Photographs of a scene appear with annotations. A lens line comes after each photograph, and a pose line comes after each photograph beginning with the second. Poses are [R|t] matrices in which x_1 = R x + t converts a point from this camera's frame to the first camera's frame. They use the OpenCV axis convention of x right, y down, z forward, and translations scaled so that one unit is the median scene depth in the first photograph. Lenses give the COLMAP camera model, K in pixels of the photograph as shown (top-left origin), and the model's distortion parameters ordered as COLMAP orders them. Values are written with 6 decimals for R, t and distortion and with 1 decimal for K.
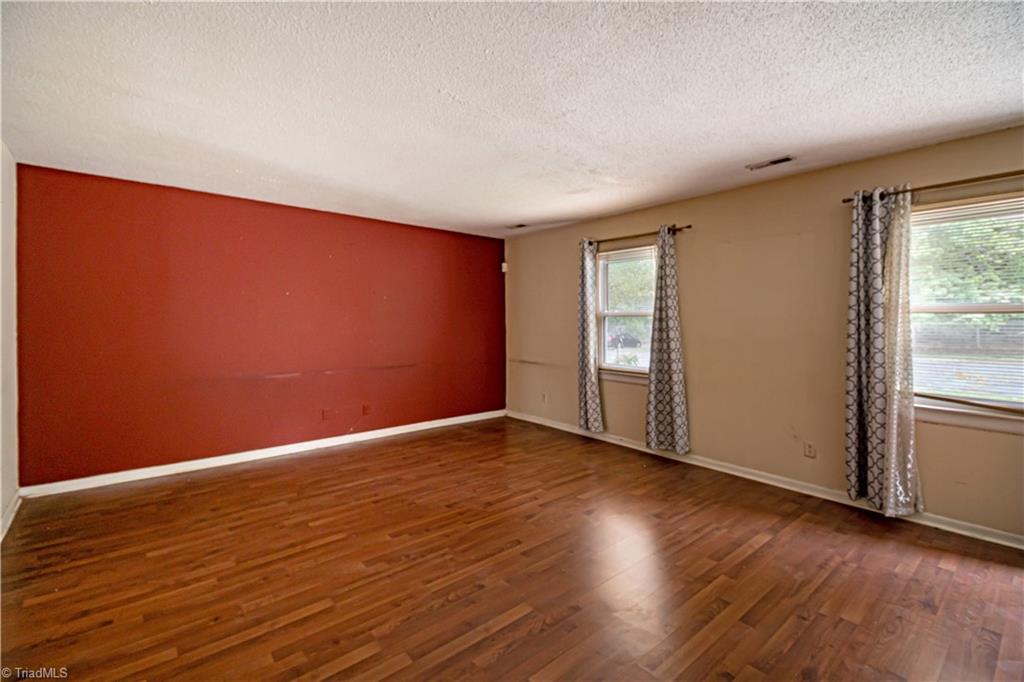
lens RADIAL K [[458.8, 0, 515.1], [0, 458.8, 322.8], [0, 0, 1]] dist [0.000527, 0.000105]
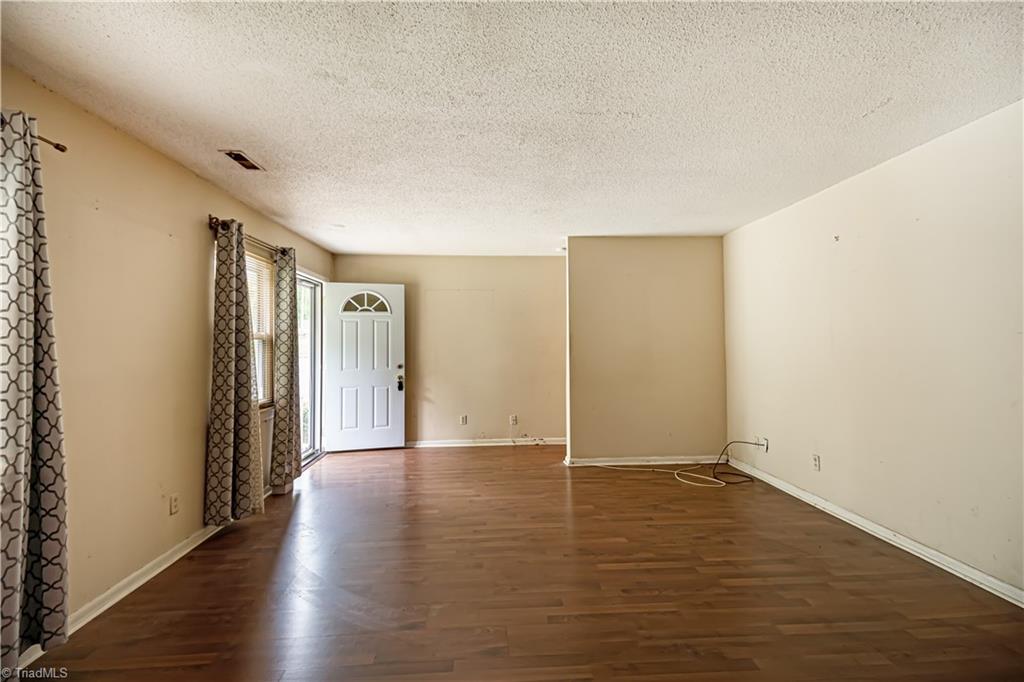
lens RADIAL K [[458.8, 0, 515.1], [0, 458.8, 322.8], [0, 0, 1]] dist [0.000527, 0.000105]
pose [[-0.815479, 0.033569, 0.577813, -0.470683], [0.011594, 0.999064, -0.041679, -0.004425], [-0.578671, -0.027289, -0.815104, 1.902796]]
